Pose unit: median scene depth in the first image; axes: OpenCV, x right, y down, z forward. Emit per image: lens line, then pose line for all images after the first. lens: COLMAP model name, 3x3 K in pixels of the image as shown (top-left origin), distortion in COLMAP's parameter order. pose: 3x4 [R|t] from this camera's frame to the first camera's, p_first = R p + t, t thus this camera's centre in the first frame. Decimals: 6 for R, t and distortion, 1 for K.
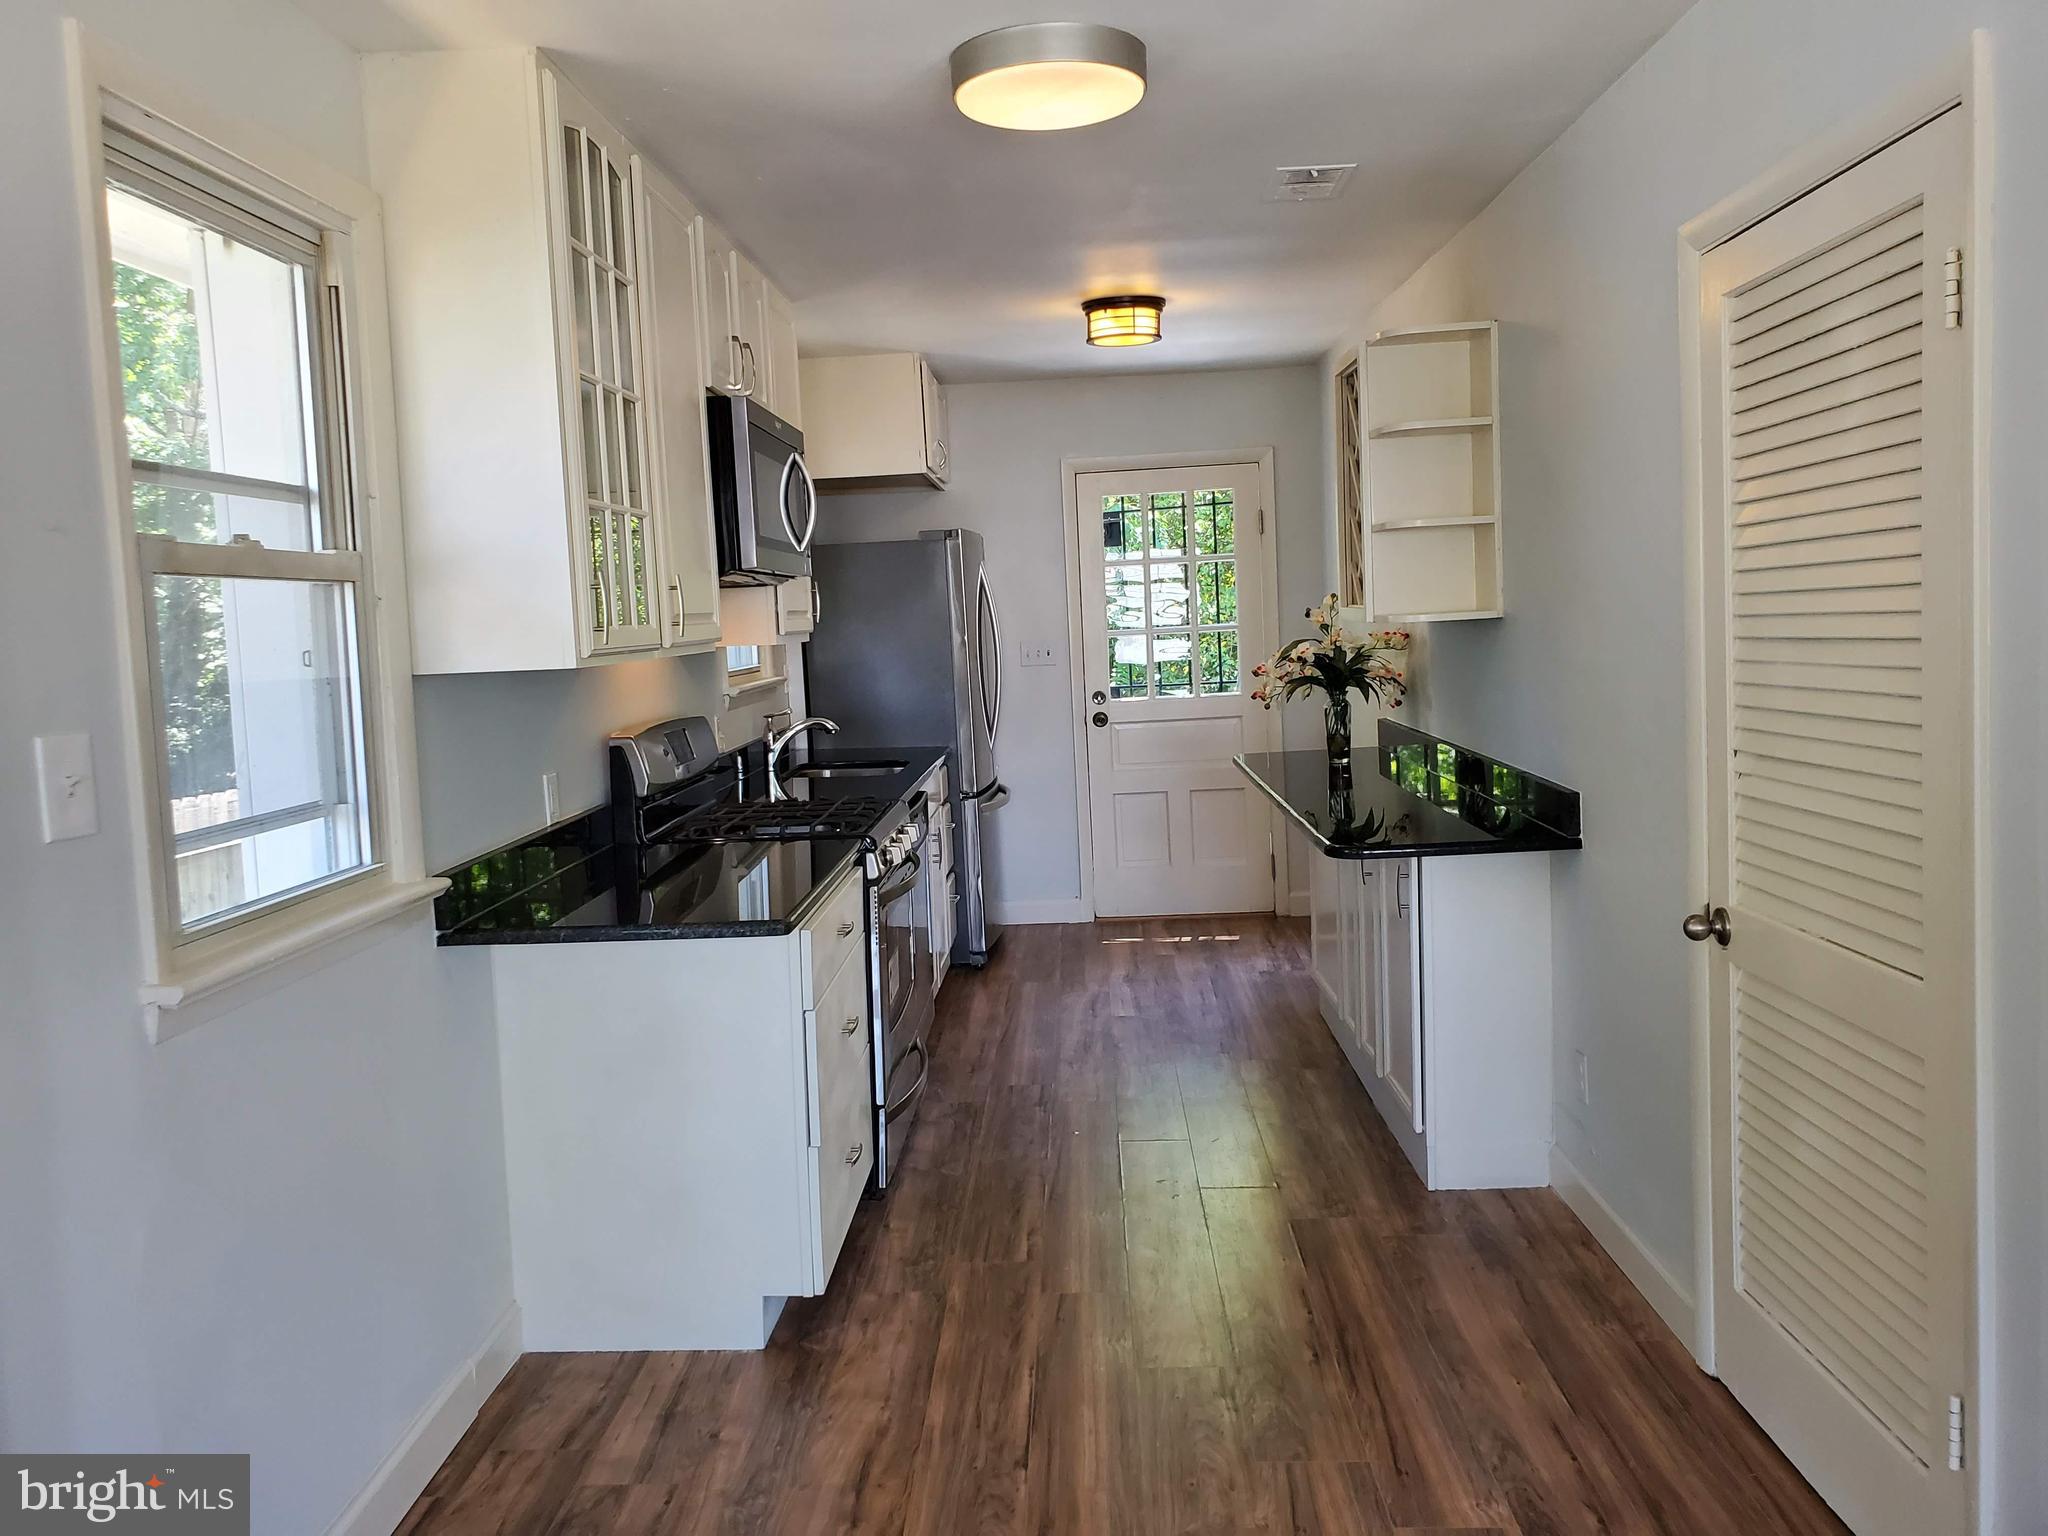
lens RADIAL K [[1607.2, 0, 1012.2], [0, 1607.2, 749.1], [0, 0, 1]] dist [0.044888, -0.026851]
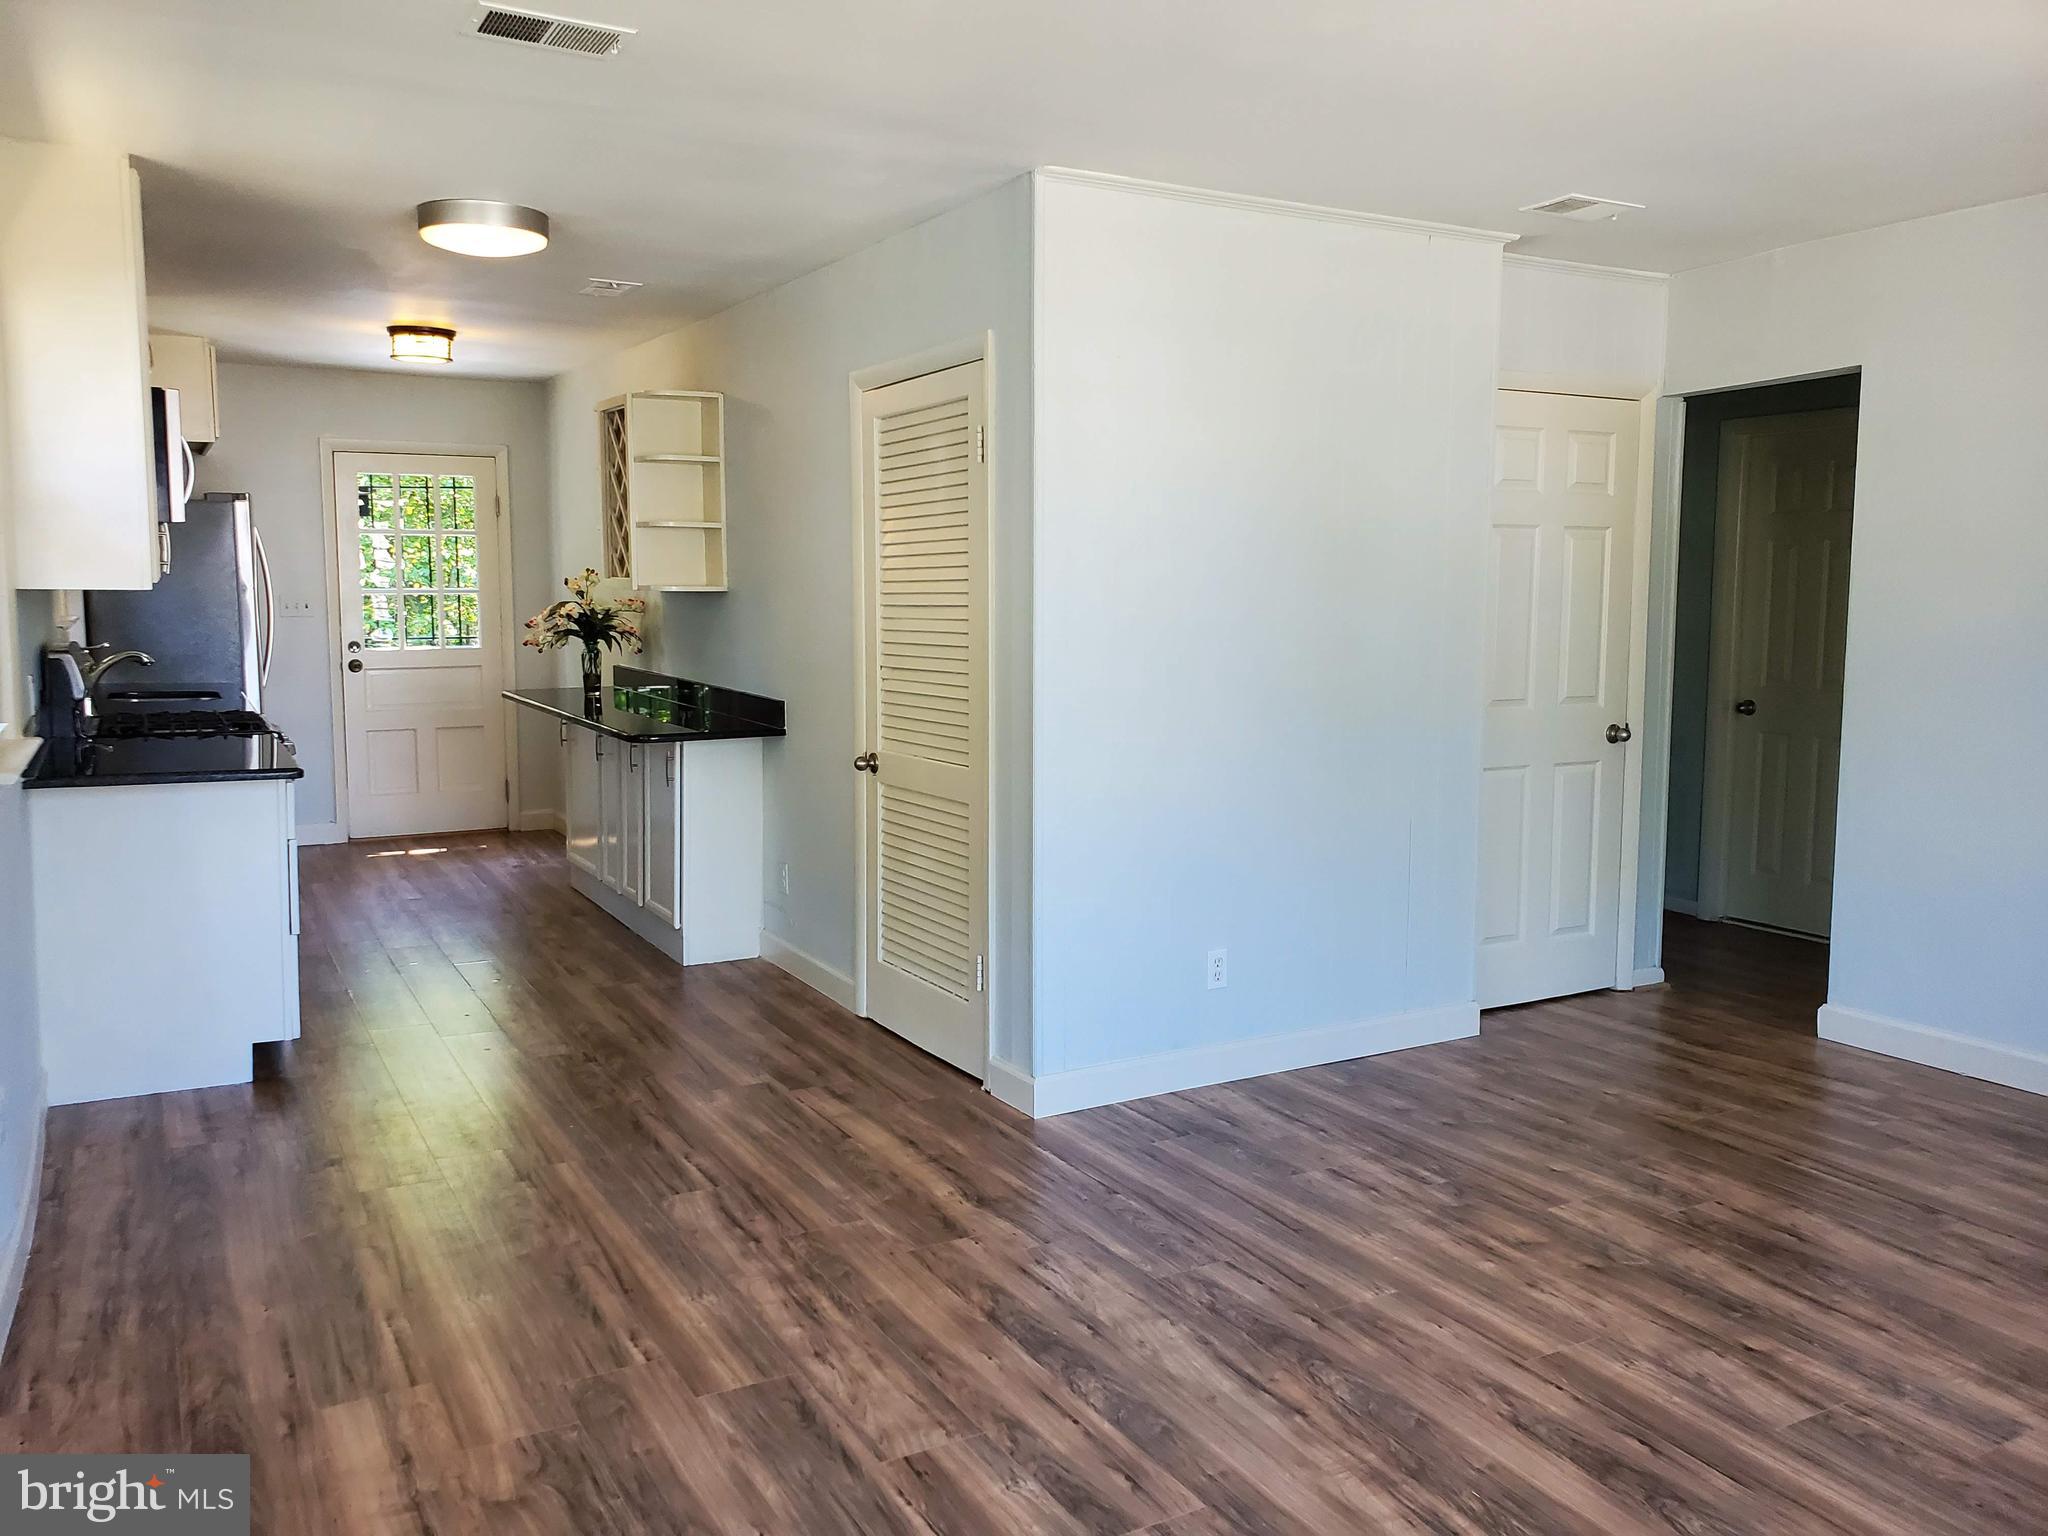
lens RADIAL K [[1607.2, 0, 1002.2], [0, 1607.2, 745.6], [0, 0, 1]] dist [0.044888, -0.026851]
pose [[0.859668, -0.002852, 0.510846, -0.270903], [-0.001360, 0.999968, 0.007872, 0.056766], [-0.510852, -0.007461, 0.859636, -0.471707]]
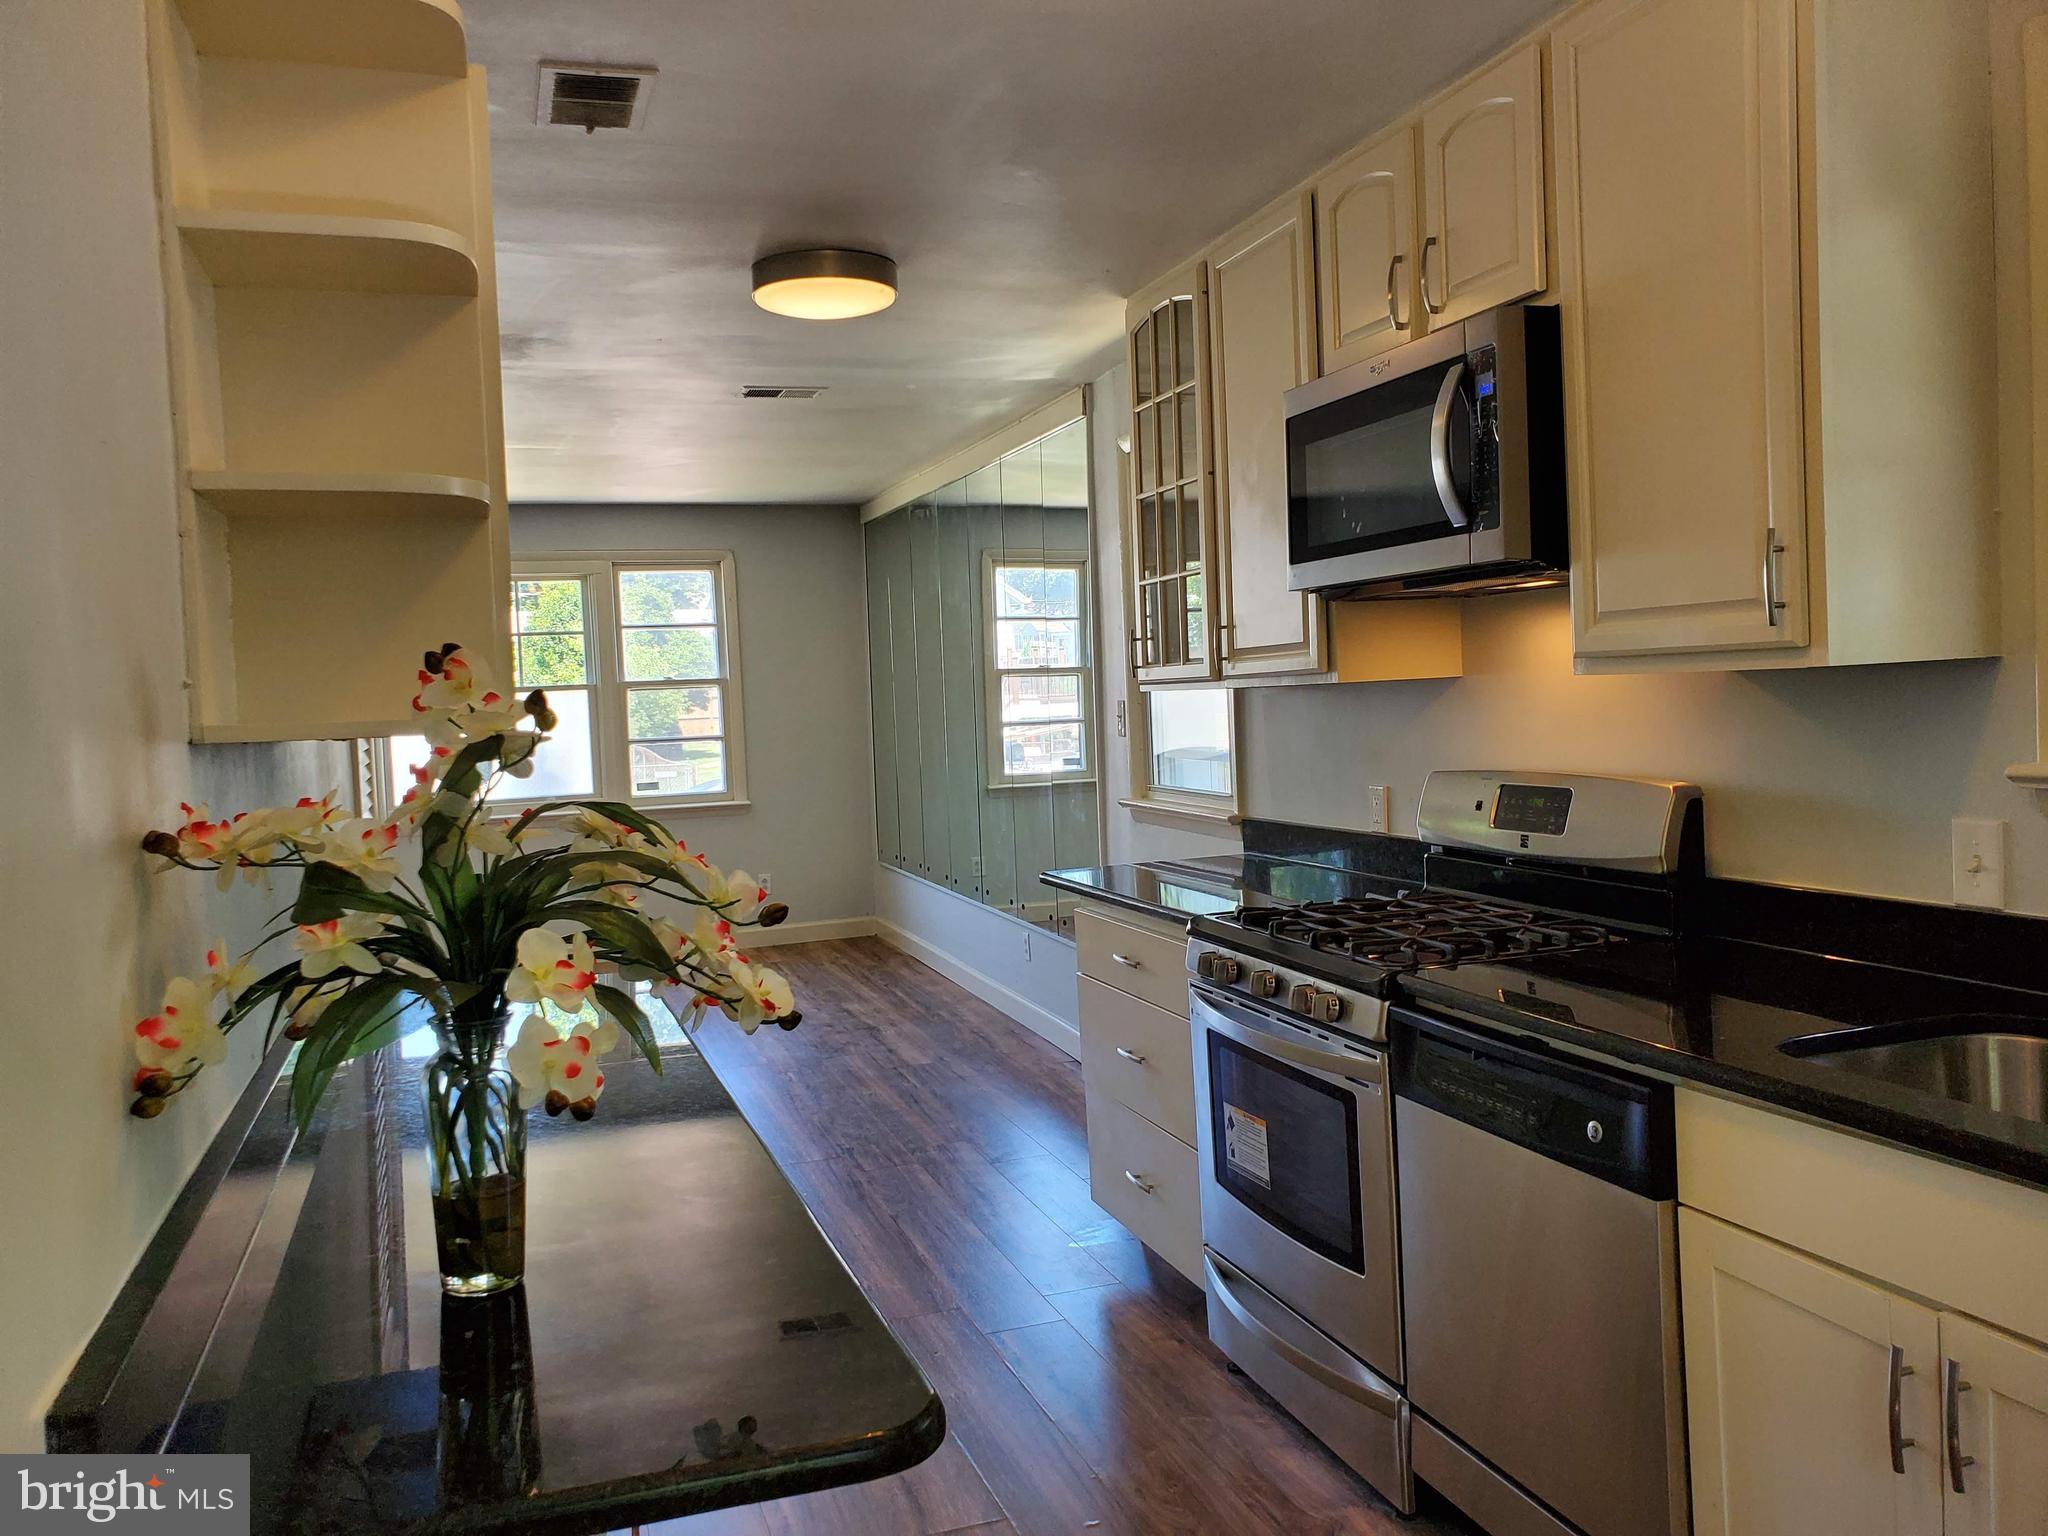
lens RADIAL K [[1607.2, 0, 1015.2], [0, 1607.2, 770.3], [0, 0, 1]] dist [0.044888, -0.026851]
pose [[-0.933638, 0.090312, -0.346645, 0.295392], [0.044610, 0.989477, 0.137639, -0.145568], [0.355428, 0.113041, -0.927843, 1.812348]]
